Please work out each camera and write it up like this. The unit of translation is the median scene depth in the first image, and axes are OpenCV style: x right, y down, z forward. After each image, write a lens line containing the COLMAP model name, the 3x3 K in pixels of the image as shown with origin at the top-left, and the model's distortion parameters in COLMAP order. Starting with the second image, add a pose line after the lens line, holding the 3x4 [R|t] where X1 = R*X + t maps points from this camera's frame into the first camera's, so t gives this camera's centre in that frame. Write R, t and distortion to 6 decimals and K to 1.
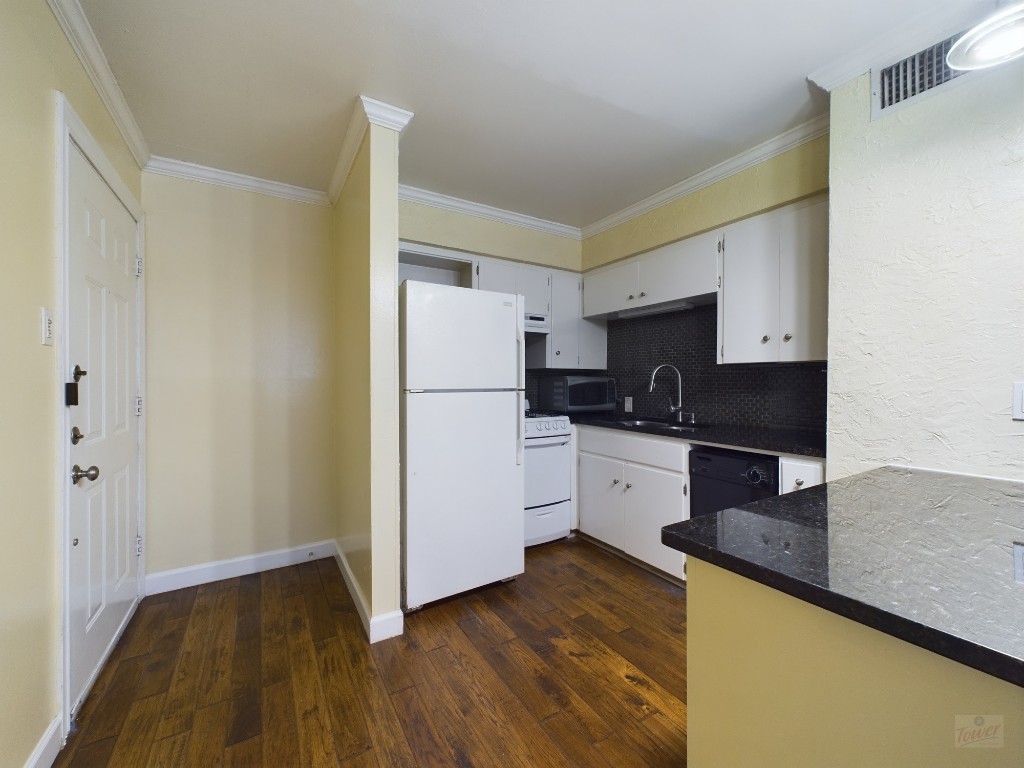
lens RADIAL K [[411.7, 0, 511.5], [0, 411.7, 383.2], [0, 0, 1]] dist [0.000987, 0.000179]
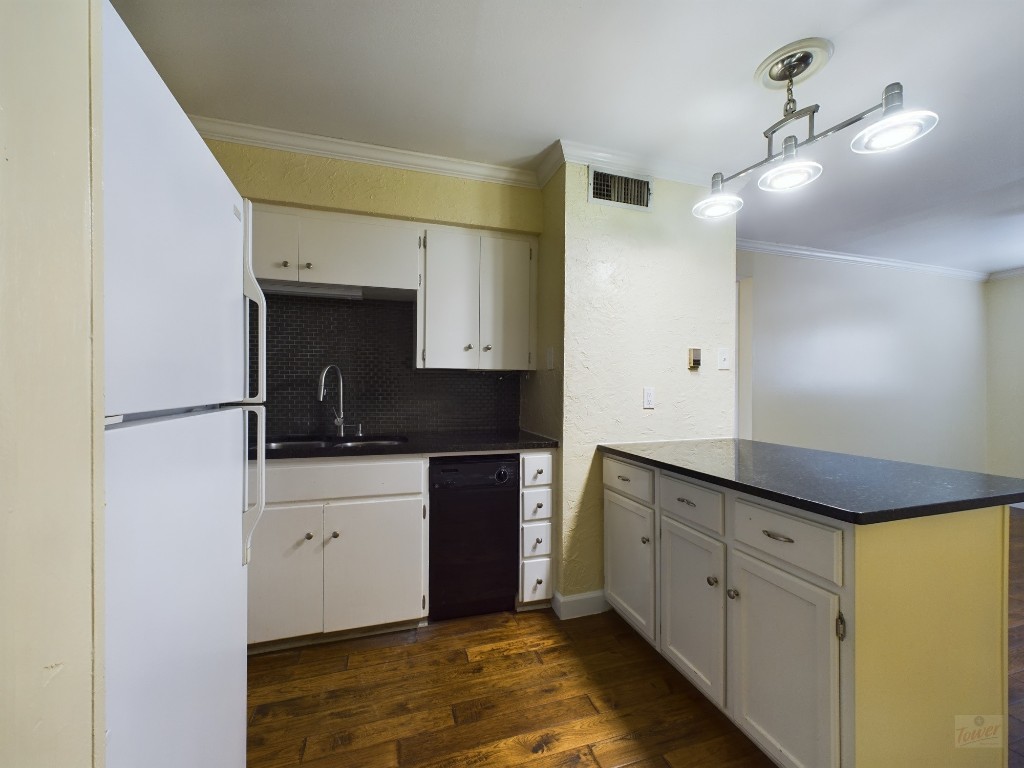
lens RADIAL K [[411.7, 0, 511.5], [0, 411.7, 388.7], [0, 0, 1]] dist [0.000987, 0.000179]
pose [[0.247520, -0.003008, 0.968878, -0.358252], [0.001829, 0.999995, 0.002637, -0.002181], [-0.968881, 0.001119, 0.247525, 0.587185]]
